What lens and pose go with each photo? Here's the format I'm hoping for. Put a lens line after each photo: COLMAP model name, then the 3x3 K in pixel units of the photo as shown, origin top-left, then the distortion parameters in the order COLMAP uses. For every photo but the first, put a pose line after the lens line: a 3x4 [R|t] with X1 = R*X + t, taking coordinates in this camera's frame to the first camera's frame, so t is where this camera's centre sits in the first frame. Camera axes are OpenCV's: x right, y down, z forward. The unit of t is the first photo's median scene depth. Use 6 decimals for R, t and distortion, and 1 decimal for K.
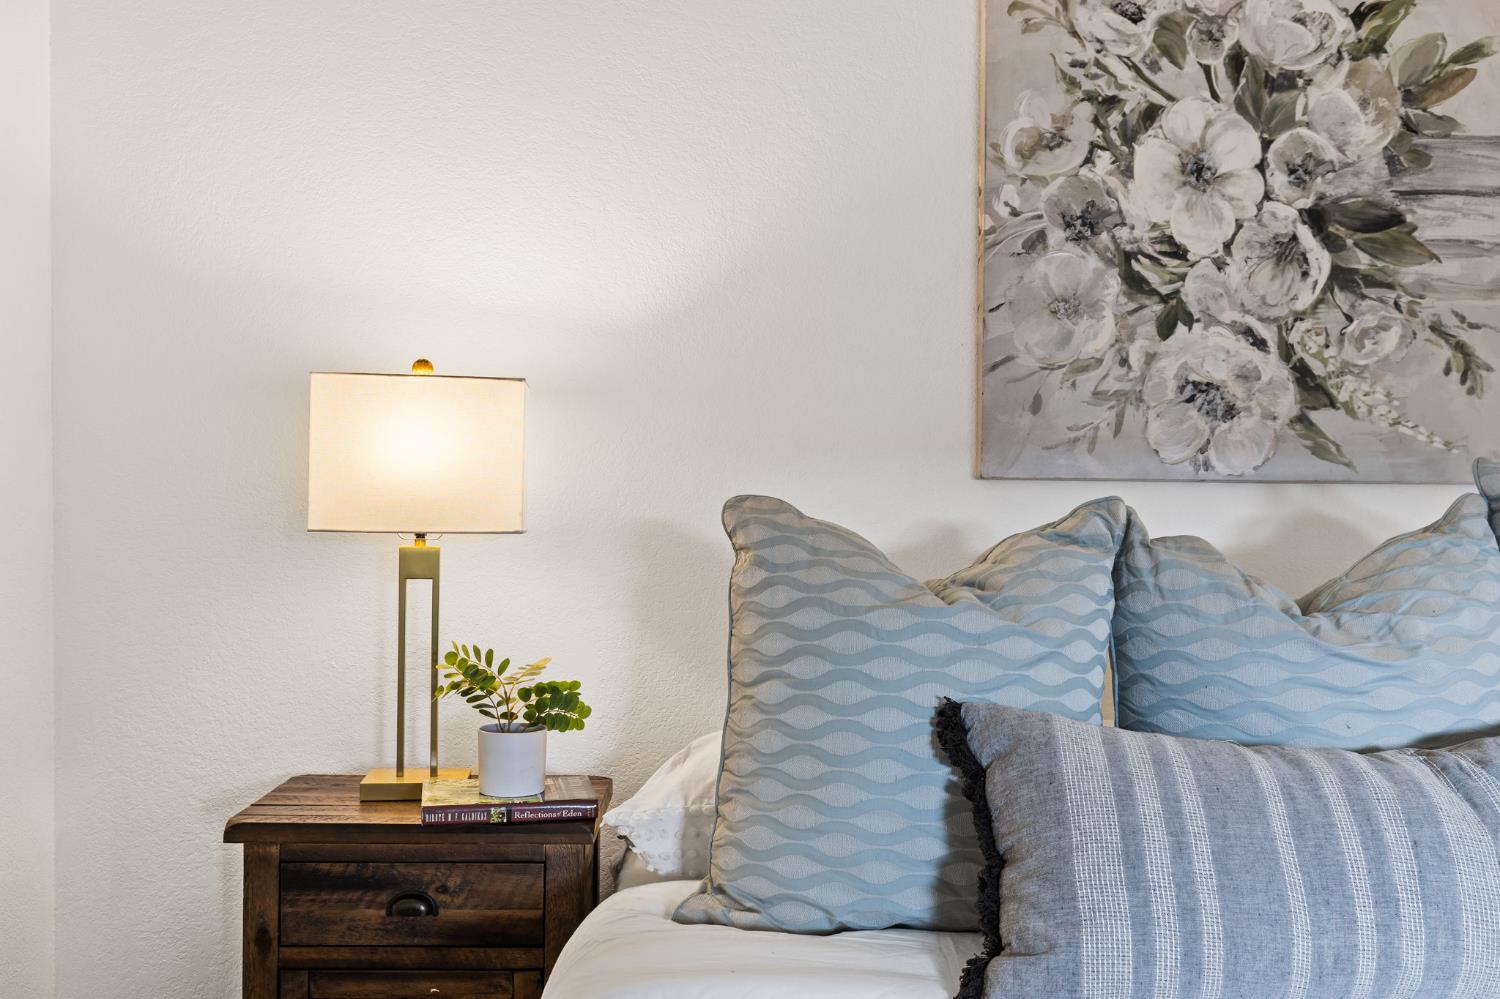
lens RADIAL K [[677.6, 0, 750.1], [0, 677.6, 499.1], [0, 0, 1]] dist [0.007494, 0.000216]
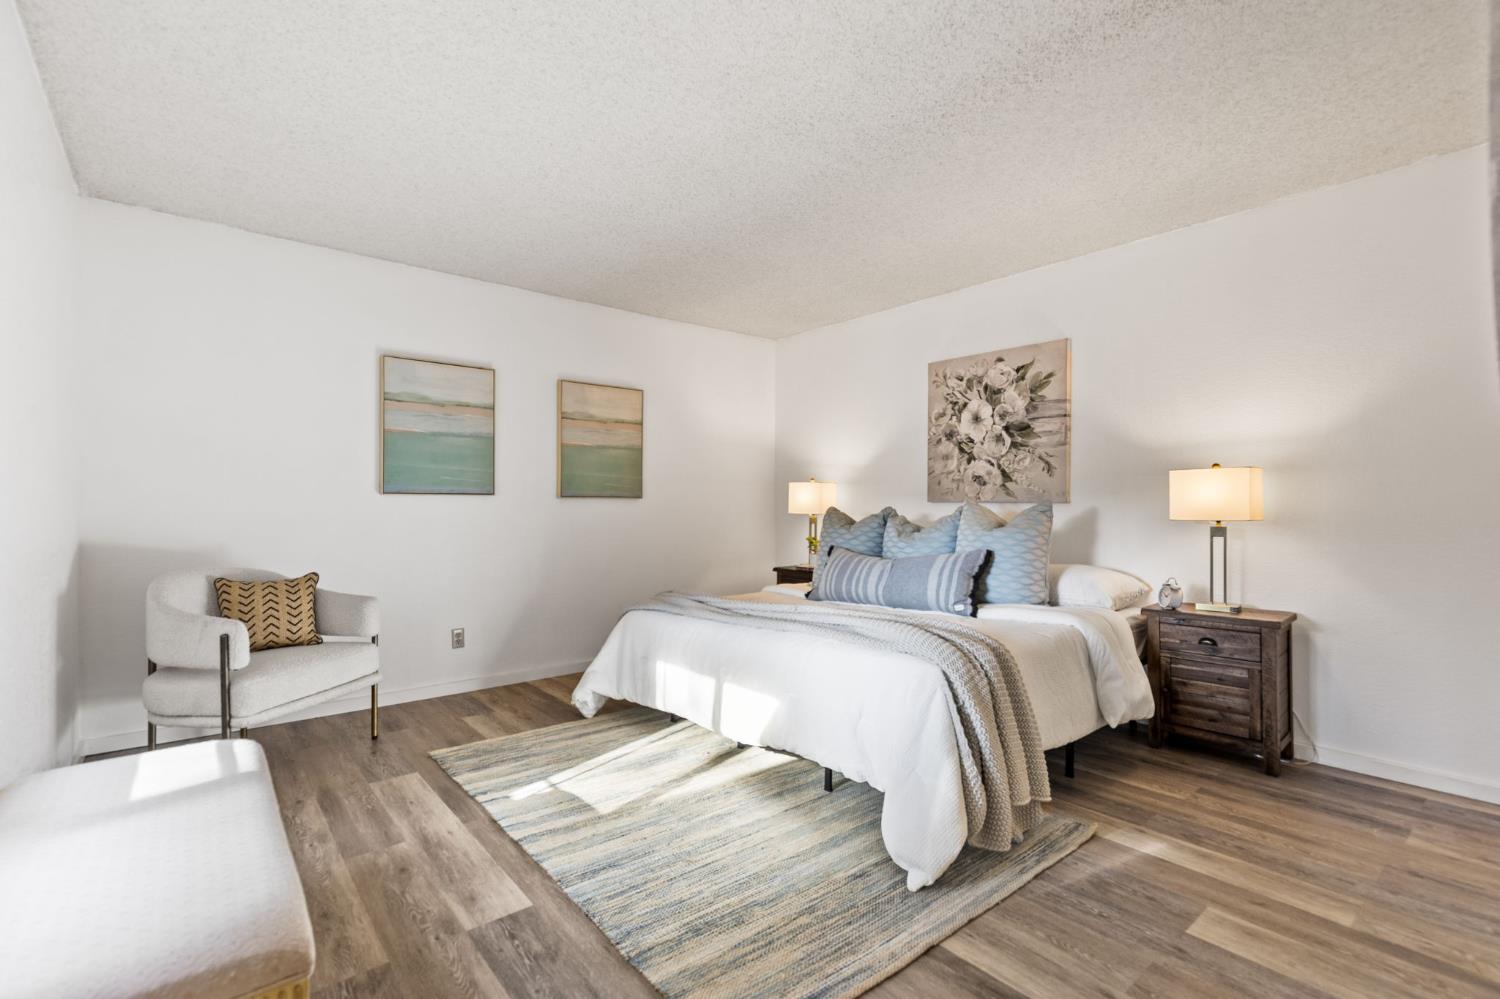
lens RADIAL K [[677.6, 0, 750.1], [0, 677.6, 499.1], [0, 0, 1]] dist [0.007494, 0.000216]
pose [[0.630110, -0.009352, -0.776449, 2.736092], [0.002971, 0.999949, -0.009633, -0.013331], [0.776500, 0.003763, 0.630106, -2.273708]]
